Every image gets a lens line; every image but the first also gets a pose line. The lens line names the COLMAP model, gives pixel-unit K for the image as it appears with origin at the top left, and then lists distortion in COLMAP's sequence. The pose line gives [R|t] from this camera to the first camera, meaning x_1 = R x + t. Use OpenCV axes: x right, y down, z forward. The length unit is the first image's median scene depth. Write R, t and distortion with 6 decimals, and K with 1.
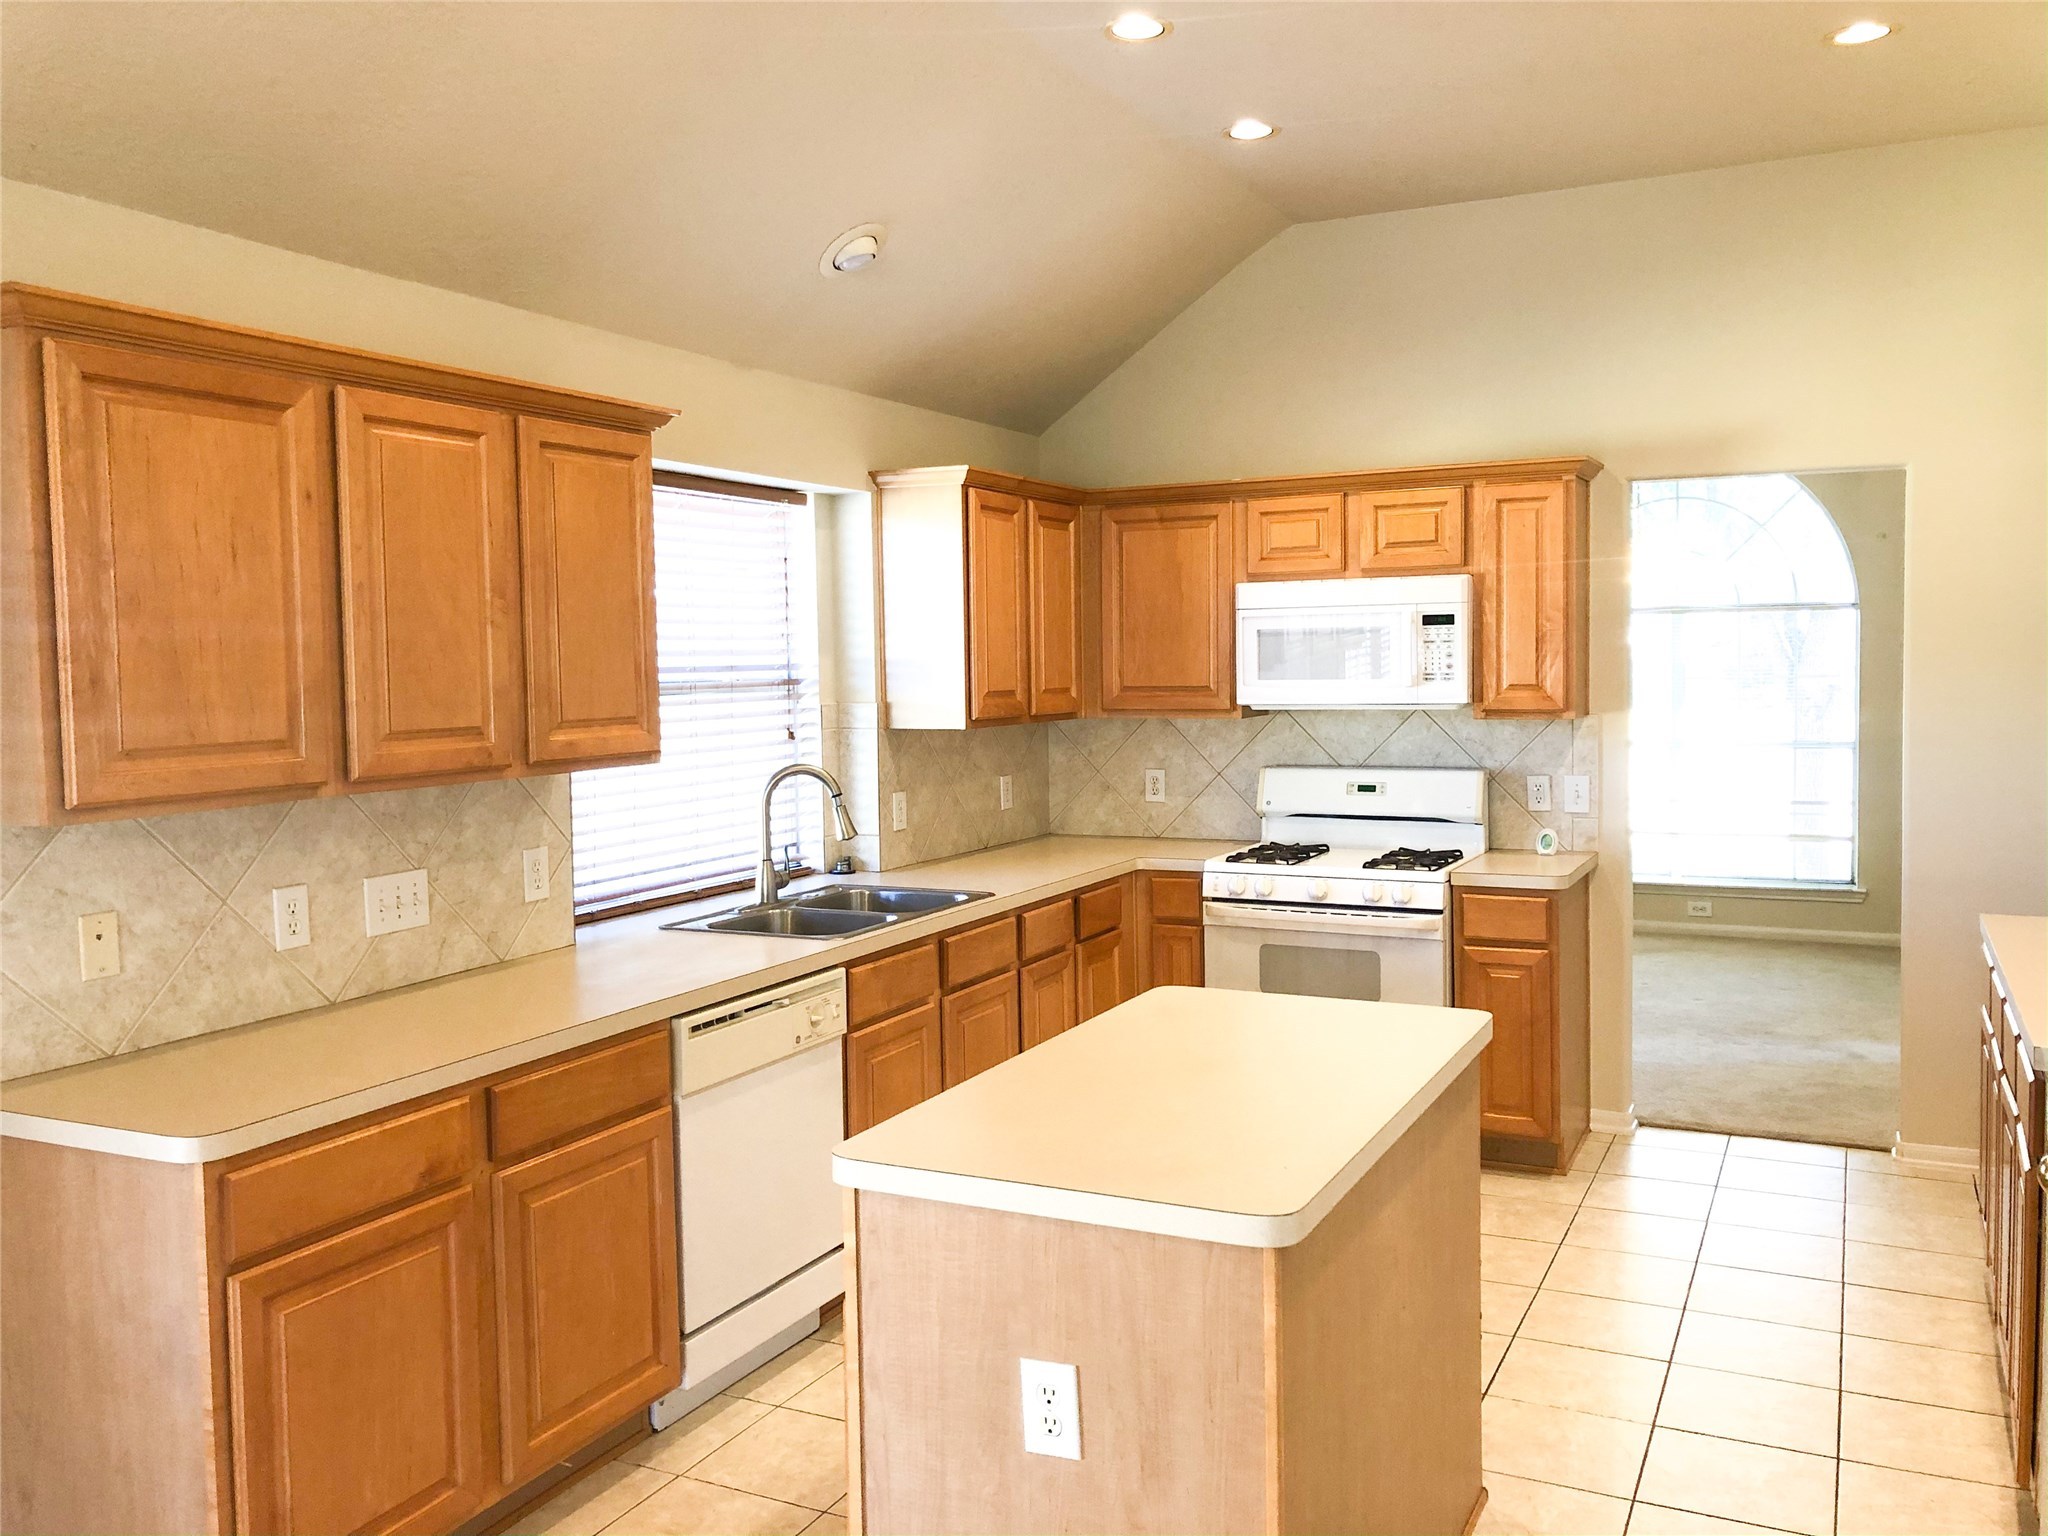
lens RADIAL K [[1671.4, 0, 1025.4], [0, 1671.4, 734.2], [0, 0, 1]] dist [0.061116, -0.082106]
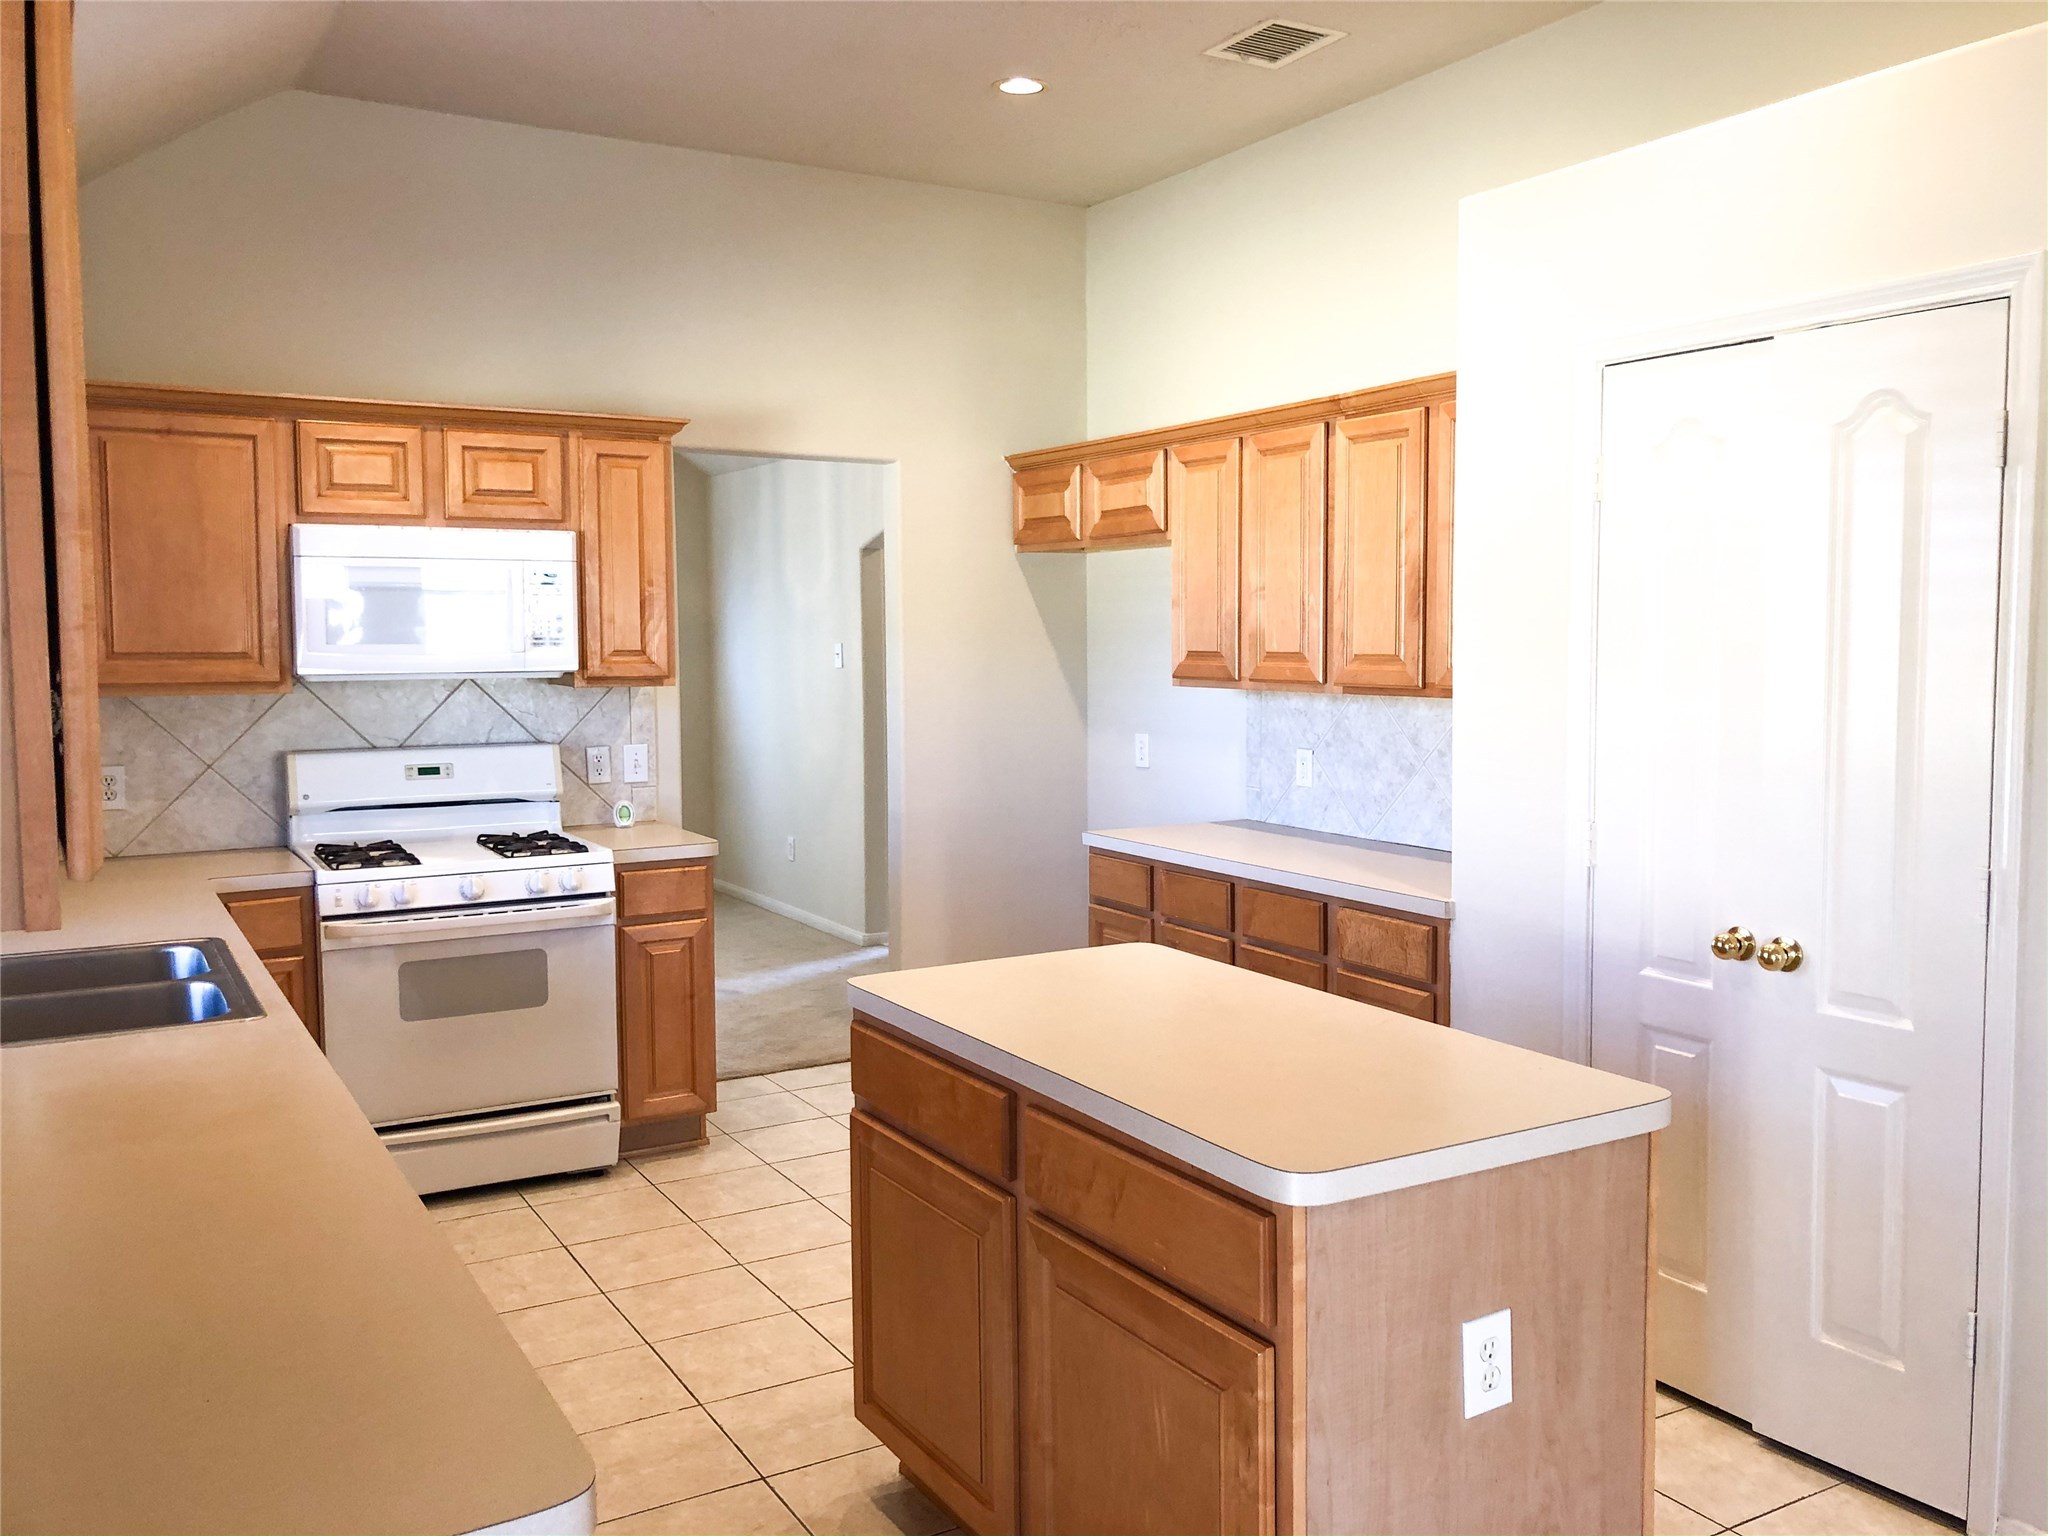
lens RADIAL K [[1671.4, 0, 1025.4], [0, 1671.4, 734.2], [0, 0, 1]] dist [0.061116, -0.082106]
pose [[0.541976, -0.038302, 0.839521, -0.382498], [0.034024, 0.999142, 0.023619, 0.003387], [-0.839705, 0.015763, 0.542814, 0.285426]]
